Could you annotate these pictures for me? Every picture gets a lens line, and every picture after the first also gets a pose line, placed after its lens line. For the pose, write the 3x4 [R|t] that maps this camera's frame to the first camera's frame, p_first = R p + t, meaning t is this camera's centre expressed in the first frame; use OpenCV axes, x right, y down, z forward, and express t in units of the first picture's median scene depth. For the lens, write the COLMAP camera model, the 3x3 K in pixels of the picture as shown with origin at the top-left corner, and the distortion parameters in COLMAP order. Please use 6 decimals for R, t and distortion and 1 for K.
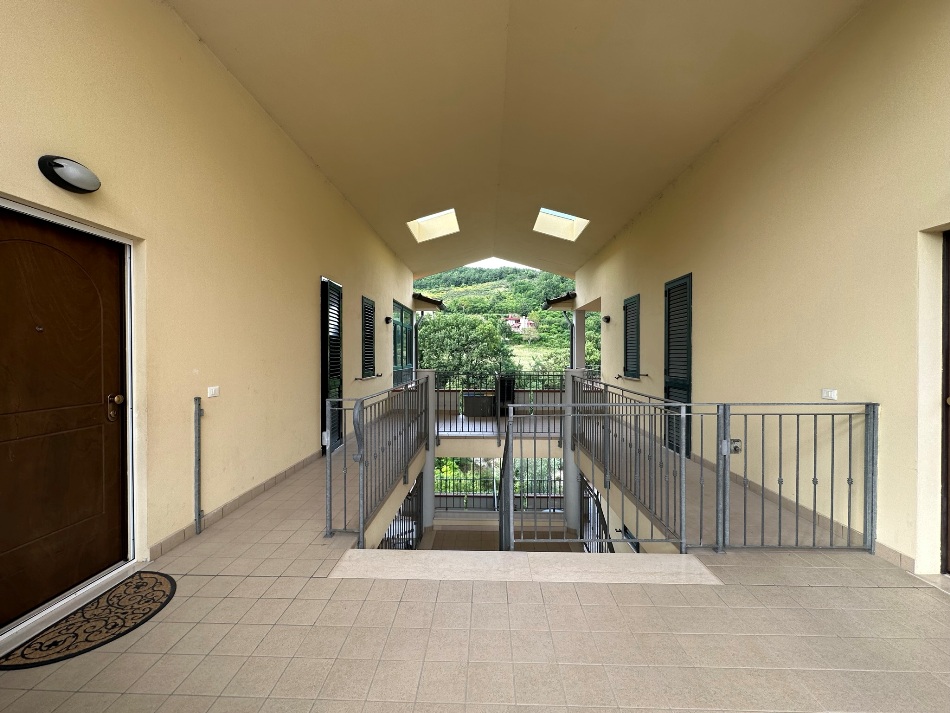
lens RADIAL K [[378.9, 0, 475.0], [0, 378.9, 355.3], [0, 0, 1]] dist [-0.001793, 0.001389]
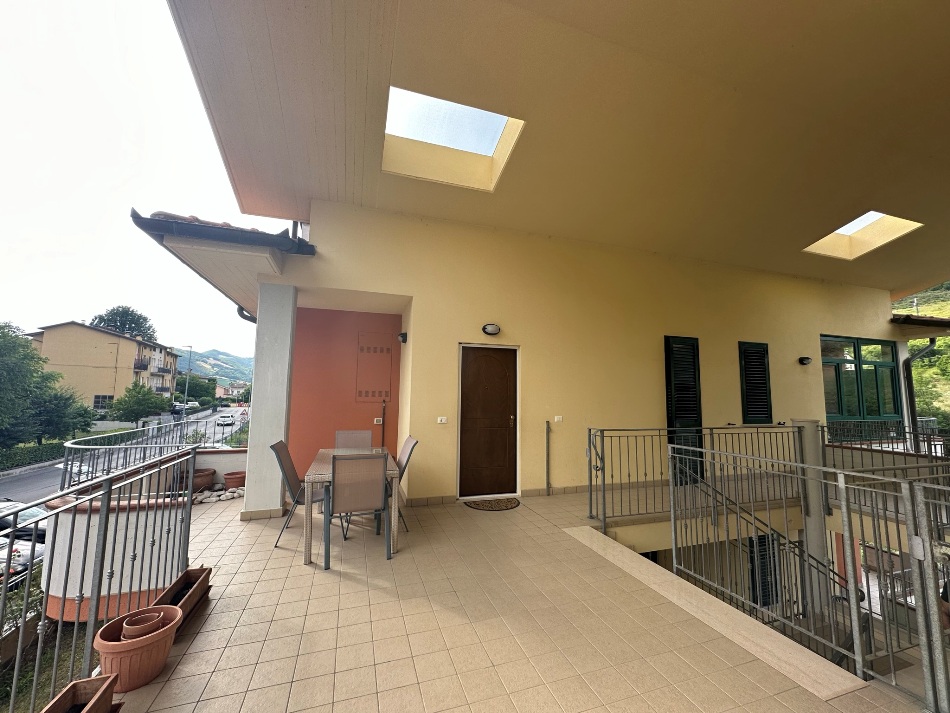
lens RADIAL K [[378.9, 0, 474.9], [0, 378.9, 355.7], [0, 0, 1]] dist [-0.001793, 0.001389]
pose [[0.339887, -0.089673, -0.936181, 0.914448], [-0.016077, 0.994744, -0.101120, -0.015338], [0.940329, 0.049420, 0.336659, 0.007128]]
